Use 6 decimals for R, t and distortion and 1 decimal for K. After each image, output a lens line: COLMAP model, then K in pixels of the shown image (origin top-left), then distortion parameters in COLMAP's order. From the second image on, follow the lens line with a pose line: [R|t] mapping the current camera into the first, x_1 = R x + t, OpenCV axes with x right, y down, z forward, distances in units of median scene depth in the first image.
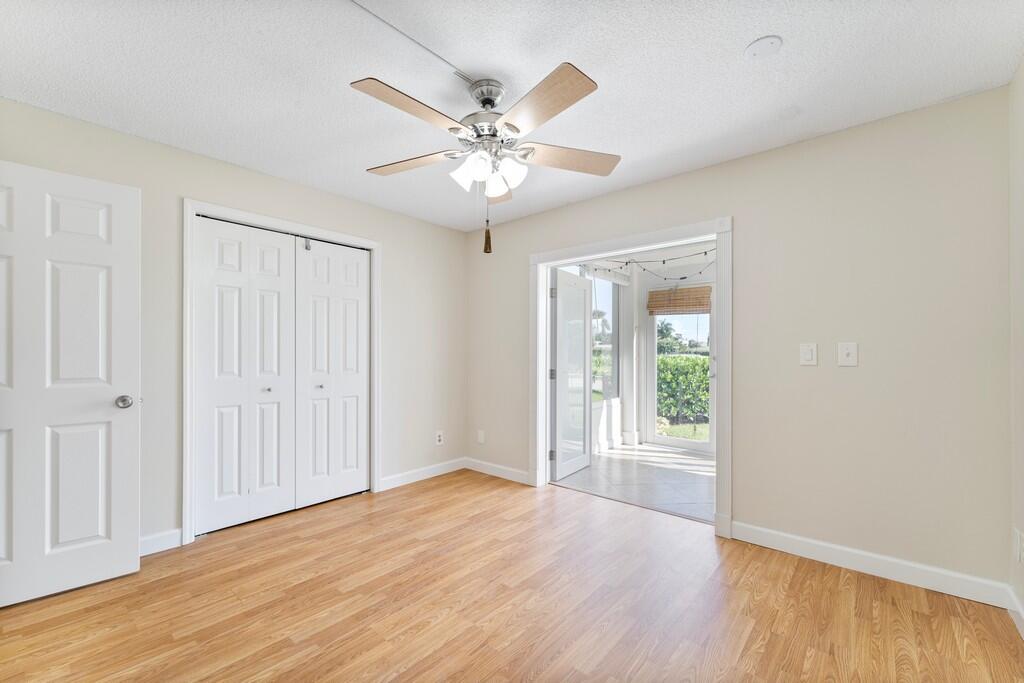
lens RADIAL K [[420.1, 0, 513.2], [0, 420.1, 353.2], [0, 0, 1]] dist [0.000794, 0.000101]
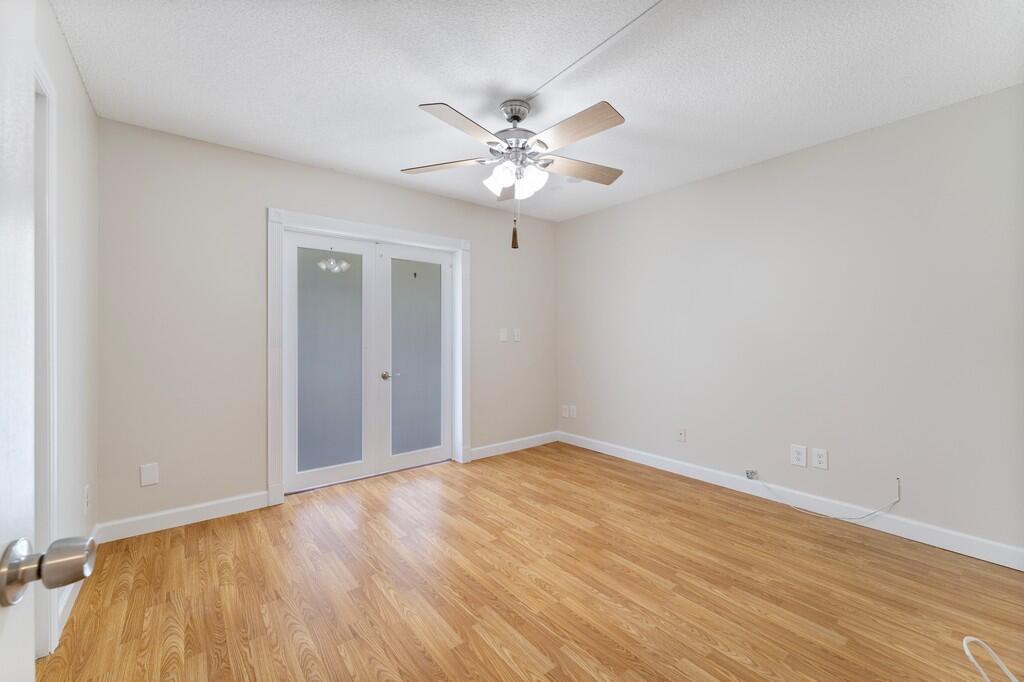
lens RADIAL K [[415.7, 0, 511.6], [0, 415.7, 334.3], [0, 0, 1]] dist [0.000129, 0.000066]
pose [[0.189526, 0.001717, 0.981874, -1.186938], [0.003750, 0.999990, -0.002473, 0.002947], [-0.981869, 0.004150, 0.189518, 0.791799]]
